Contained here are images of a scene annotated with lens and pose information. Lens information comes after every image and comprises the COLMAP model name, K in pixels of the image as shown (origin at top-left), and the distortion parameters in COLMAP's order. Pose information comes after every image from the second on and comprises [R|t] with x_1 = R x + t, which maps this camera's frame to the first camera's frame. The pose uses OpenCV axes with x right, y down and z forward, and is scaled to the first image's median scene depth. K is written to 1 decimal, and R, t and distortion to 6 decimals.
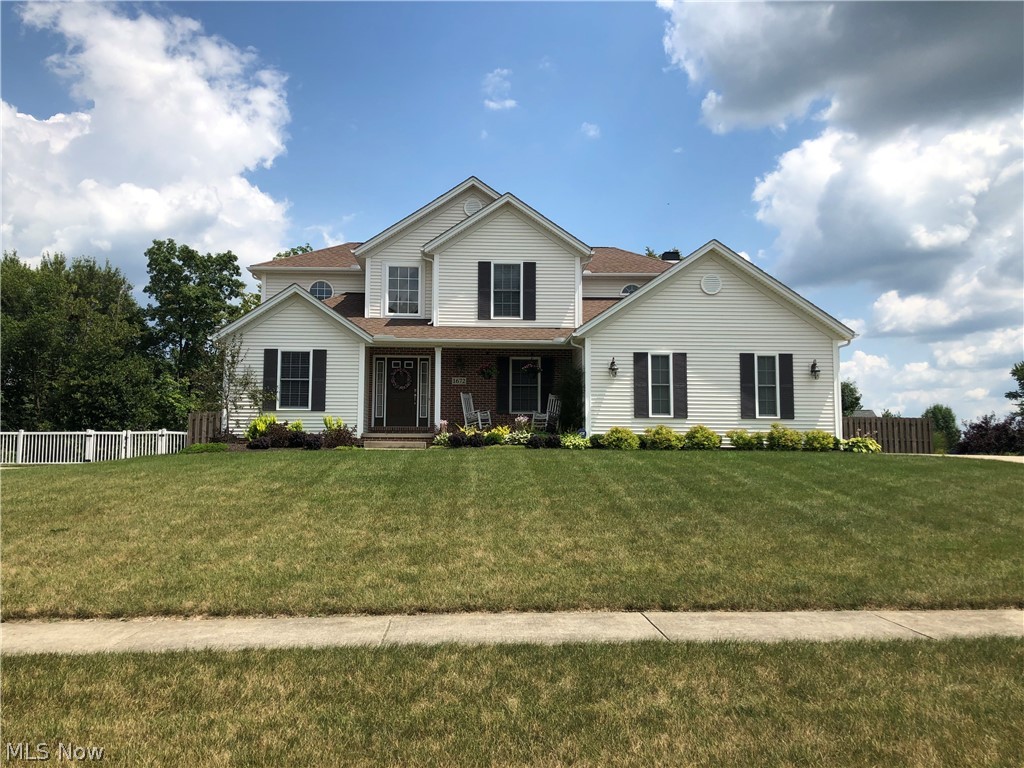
lens RADIAL K [[840.6, 0, 512.0], [0, 840.6, 384.0], [0, 0, 1]] dist [0.031665, -0.004571]
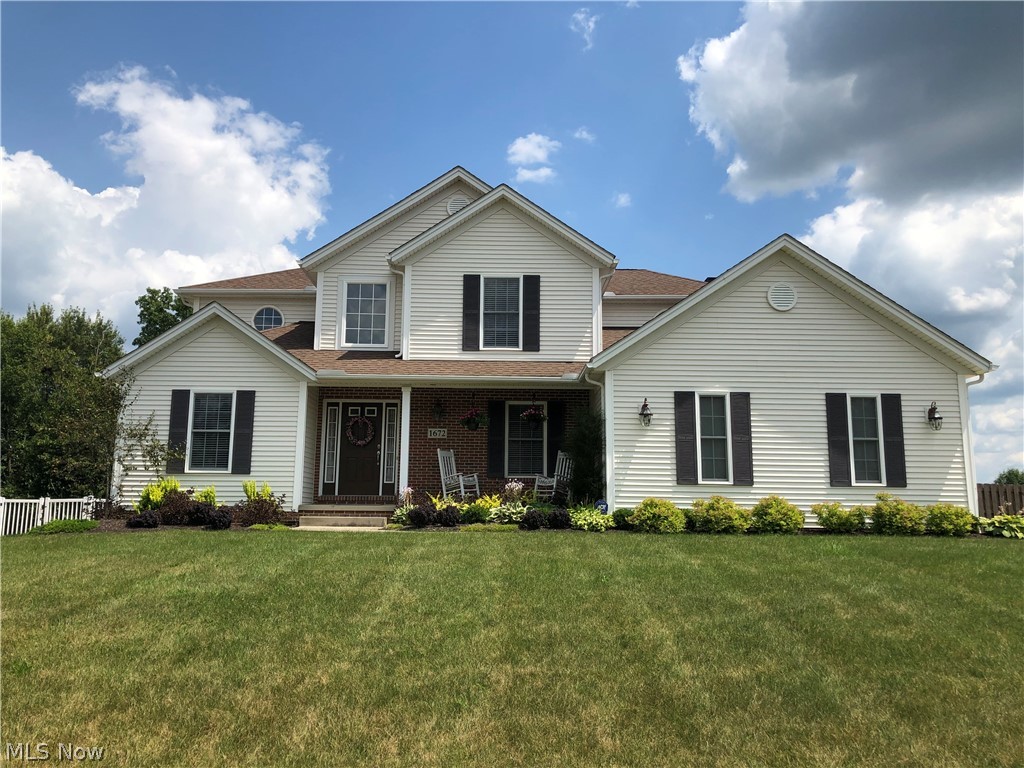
lens RADIAL K [[840.6, 0, 512.0], [0, 840.6, 384.0], [0, 0, 1]] dist [0.031665, -0.004571]
pose [[0.999250, -0.001768, -0.038684, 0.033924], [-0.001136, 0.997188, -0.074936, 0.008883], [0.038707, 0.074923, 0.996438, 0.275031]]
